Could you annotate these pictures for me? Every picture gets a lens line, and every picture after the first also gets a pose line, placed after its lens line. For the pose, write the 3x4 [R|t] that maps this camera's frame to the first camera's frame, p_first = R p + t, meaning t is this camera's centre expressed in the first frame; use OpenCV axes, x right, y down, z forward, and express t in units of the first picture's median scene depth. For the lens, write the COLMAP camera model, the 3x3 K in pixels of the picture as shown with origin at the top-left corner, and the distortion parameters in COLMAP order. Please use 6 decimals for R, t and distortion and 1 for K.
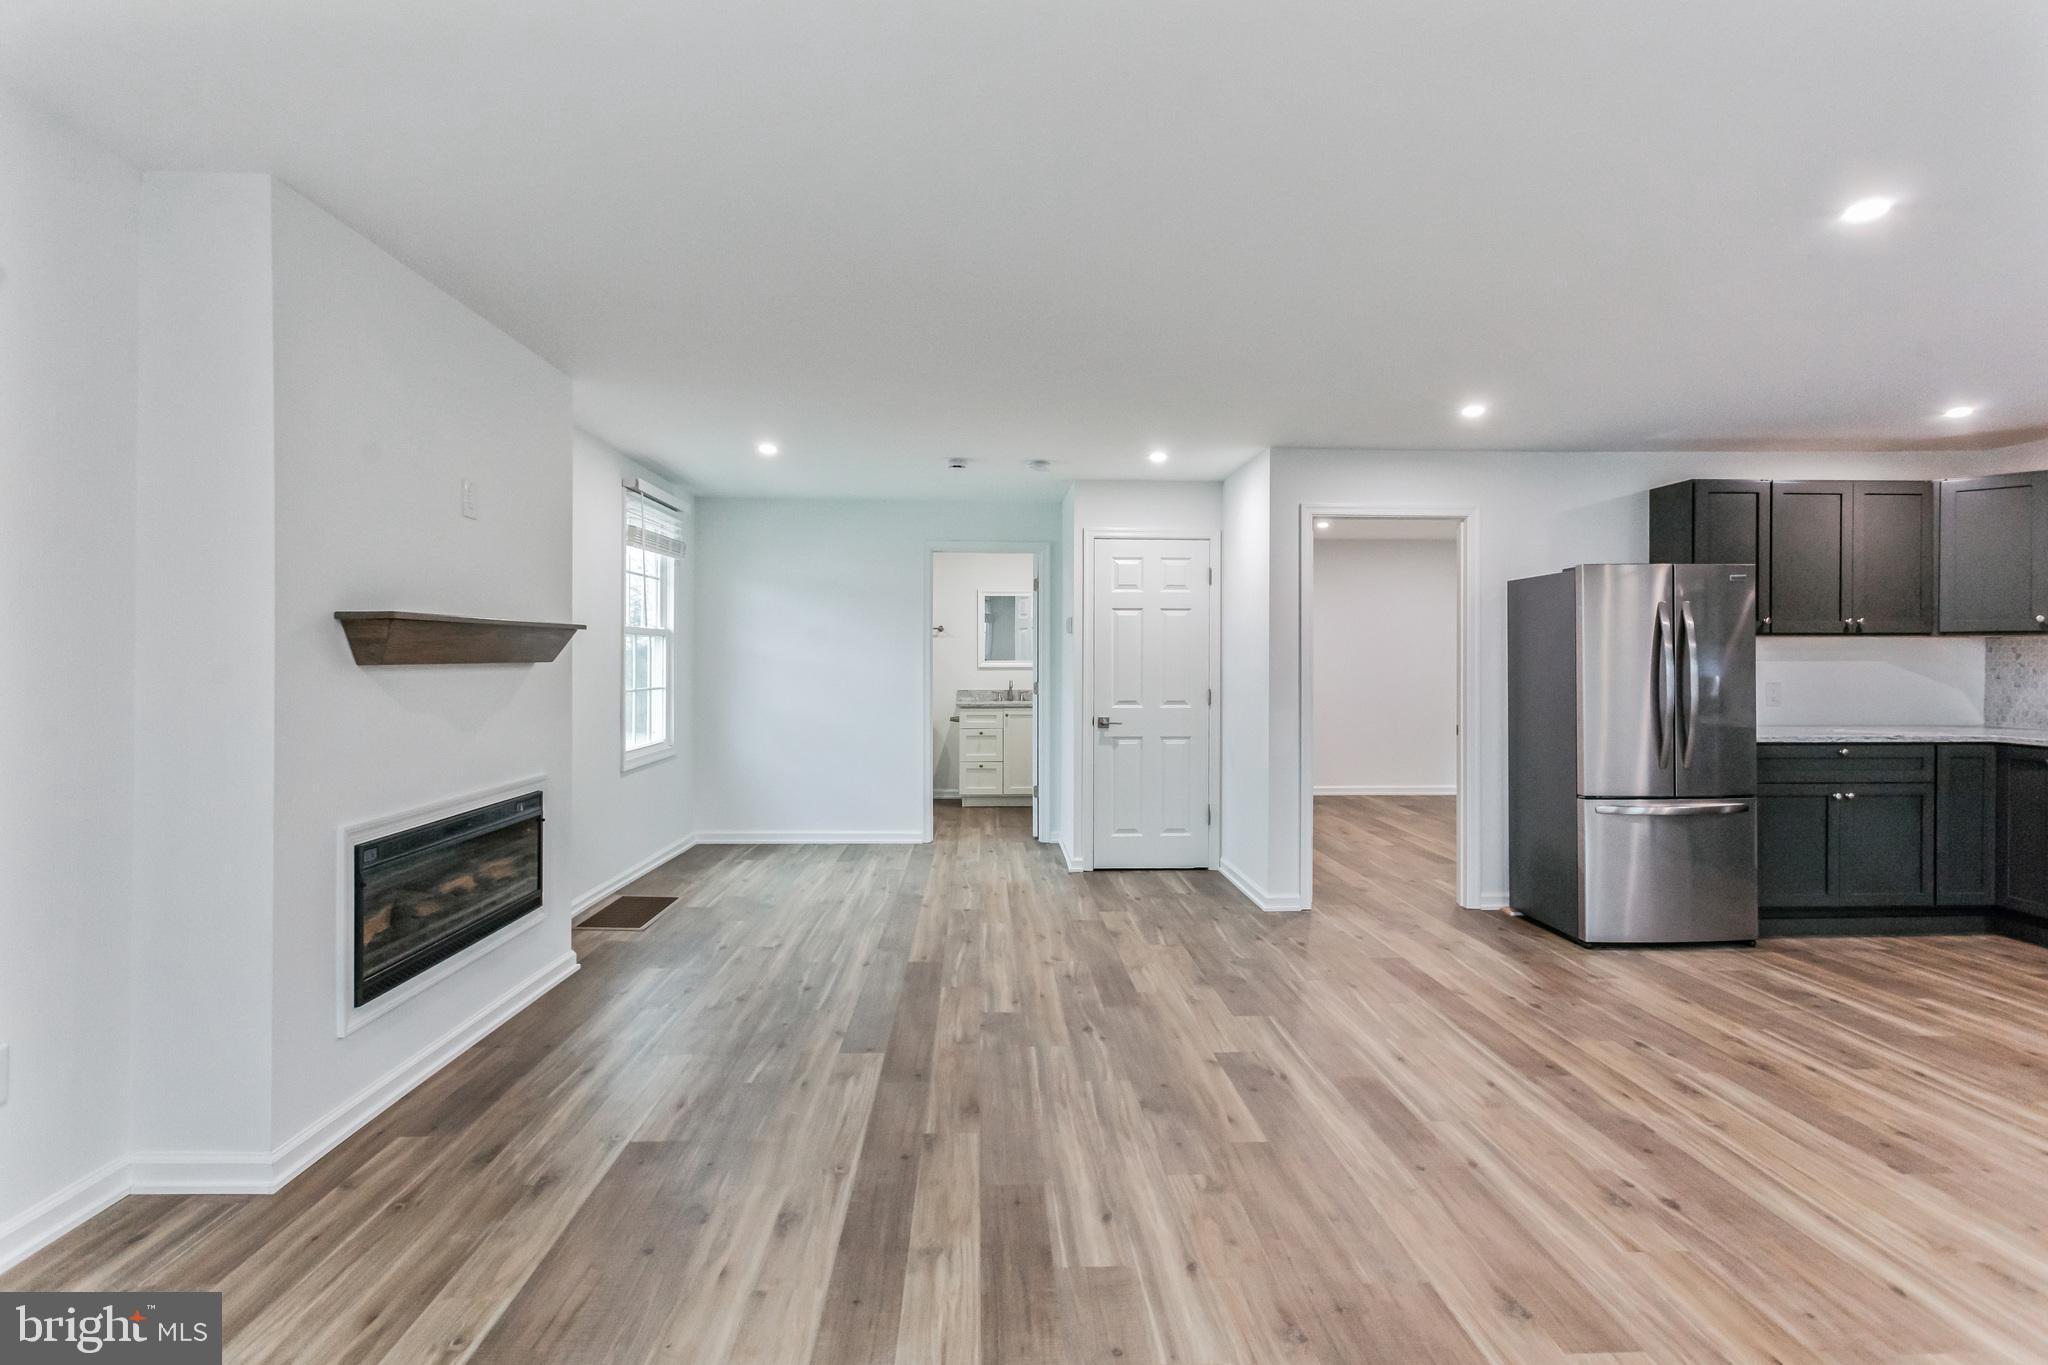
lens RADIAL K [[977.9, 0, 1026.6], [0, 977.9, 658.4], [0, 0, 1]] dist [0.001720, 0.001329]
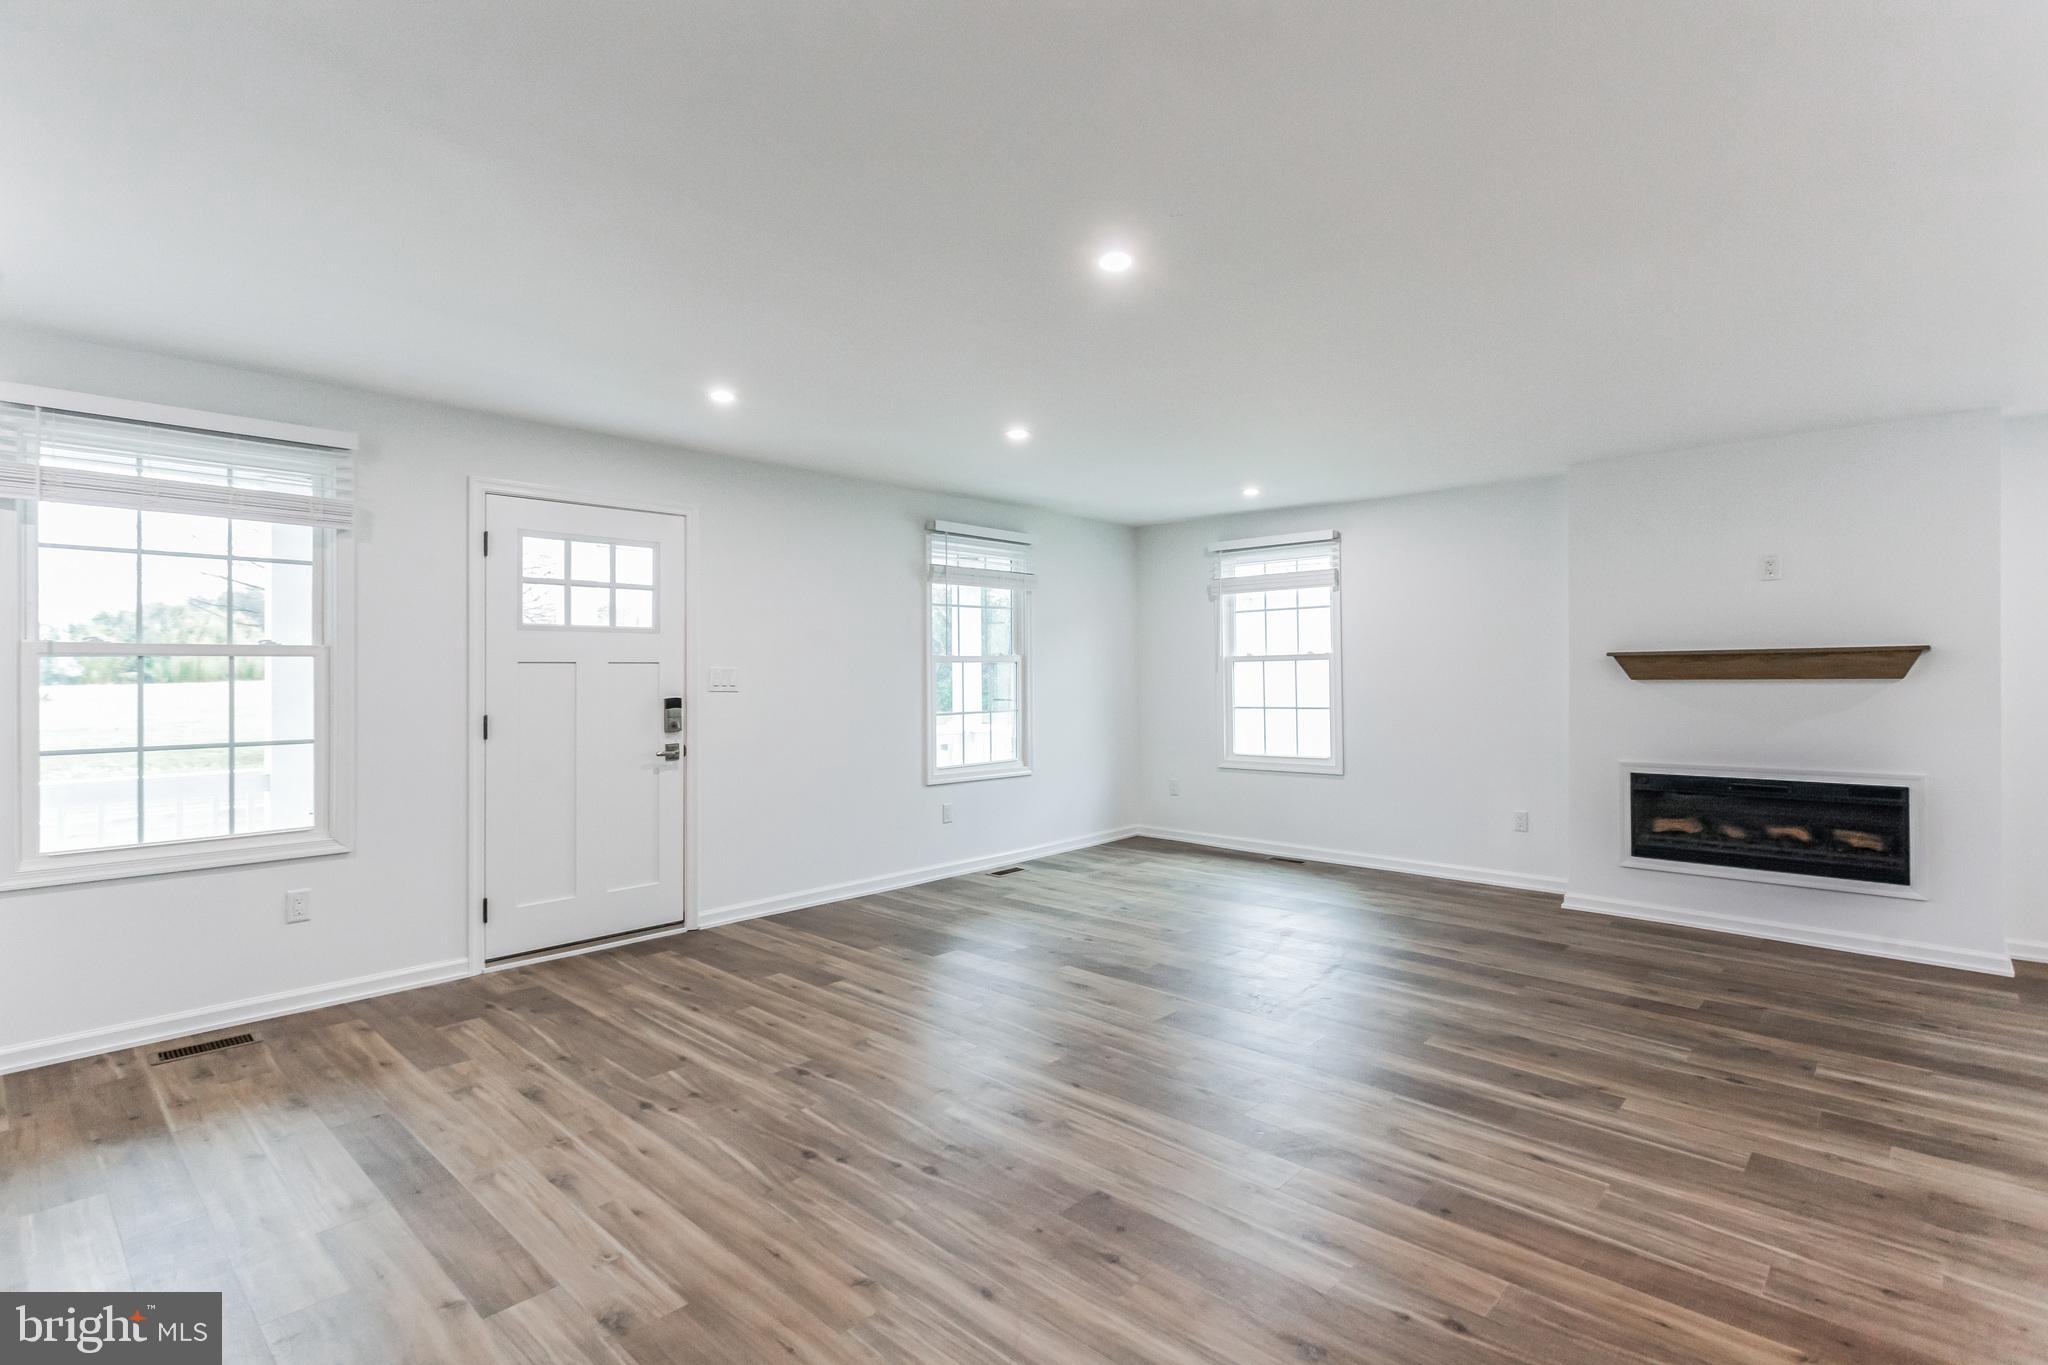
lens RADIAL K [[977.9, 0, 1026.6], [0, 977.9, 658.4], [0, 0, 1]] dist [0.001720, 0.001329]
pose [[-0.714173, -0.011369, -0.699877, 0.924885], [0.002344, 0.999824, -0.018632, -0.000663], [0.699965, -0.014947, -0.714021, 0.935968]]
